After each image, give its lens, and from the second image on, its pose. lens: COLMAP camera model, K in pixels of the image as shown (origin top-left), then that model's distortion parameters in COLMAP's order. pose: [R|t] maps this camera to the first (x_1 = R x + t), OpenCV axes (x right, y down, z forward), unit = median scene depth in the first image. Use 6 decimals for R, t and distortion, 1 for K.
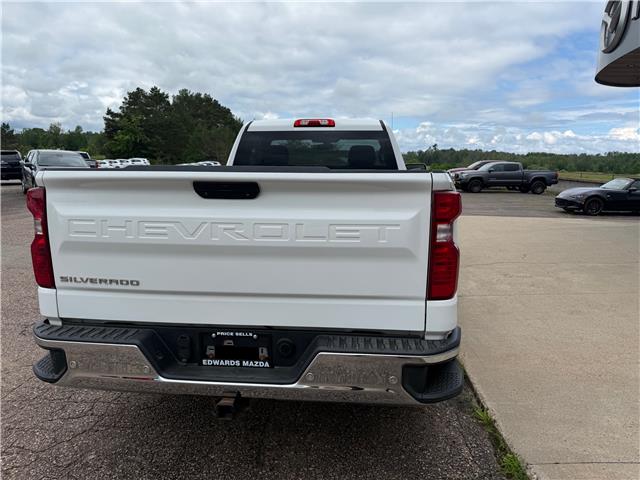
lens RADIAL K [[454.3, 0, 323.9], [0, 454.3, 246.5], [0, 0, 1]] dist [0.058167, -0.081607]
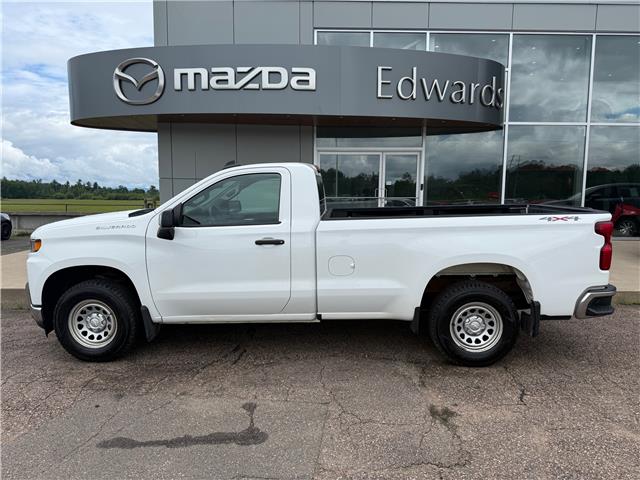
lens RADIAL K [[451.8, 0, 327.7], [0, 451.8, 242.1], [0, 0, 1]] dist [0.055434, -0.081814]
pose [[-0.078198, -0.130046, 0.988419, -1.171130], [0.175416, 0.974192, 0.142052, -0.251269], [-0.981384, 0.184493, -0.053368, 1.077874]]
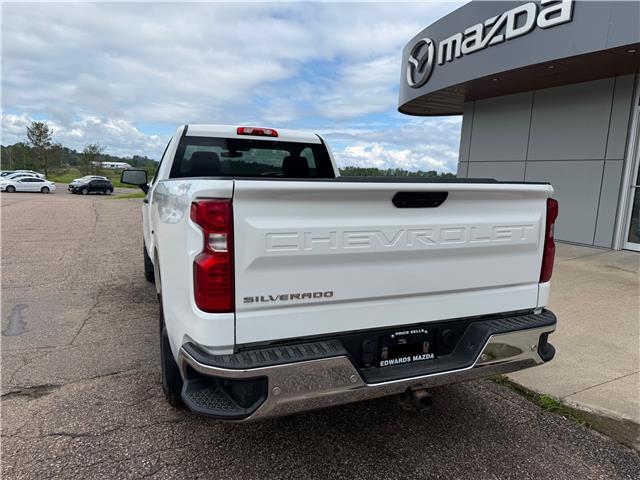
lens RADIAL K [[455.9, 0, 325.4], [0, 455.9, 250.0], [0, 0, 1]] dist [0.055673, -0.080574]
pose [[0.873147, -0.059820, 0.483773, -0.393009], [0.065722, 0.997827, 0.004765, -0.009414], [-0.483007, 0.027634, 0.875181, 0.062871]]
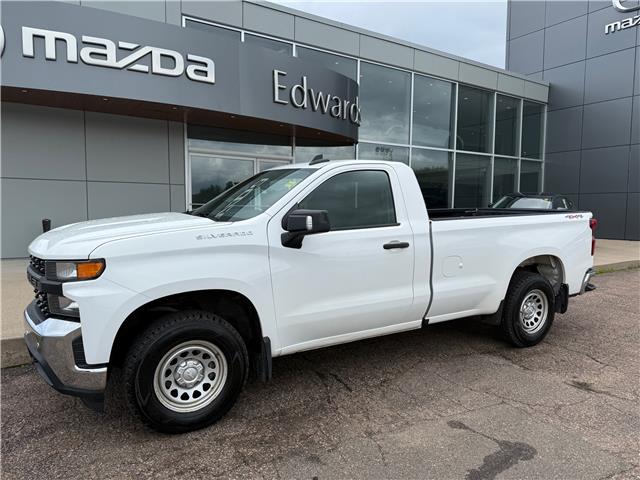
lens RADIAL K [[450.9, 0, 330.1], [0, 450.9, 242.9], [0, 0, 1]] dist [0.028775, -0.031647]
pose [[-0.609793, -0.087930, 0.787668, -0.826138], [0.124540, 0.970850, 0.204795, -0.333245], [-0.782715, 0.222978, -0.581067, 1.735192]]
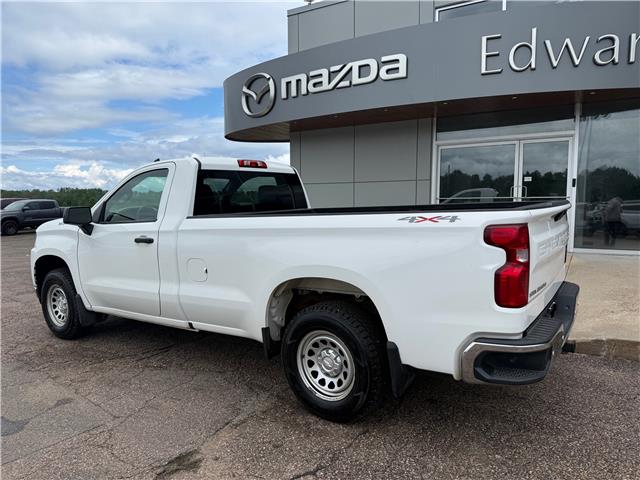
lens RADIAL K [[455.6, 0, 328.5], [0, 455.6, 242.8], [0, 0, 1]] dist [0.055641, -0.079418]
pose [[0.464016, -0.107266, 0.879308, -0.873621], [0.181103, 0.983162, 0.024365, -0.090651], [-0.867116, 0.147940, 0.475629, 0.390384]]
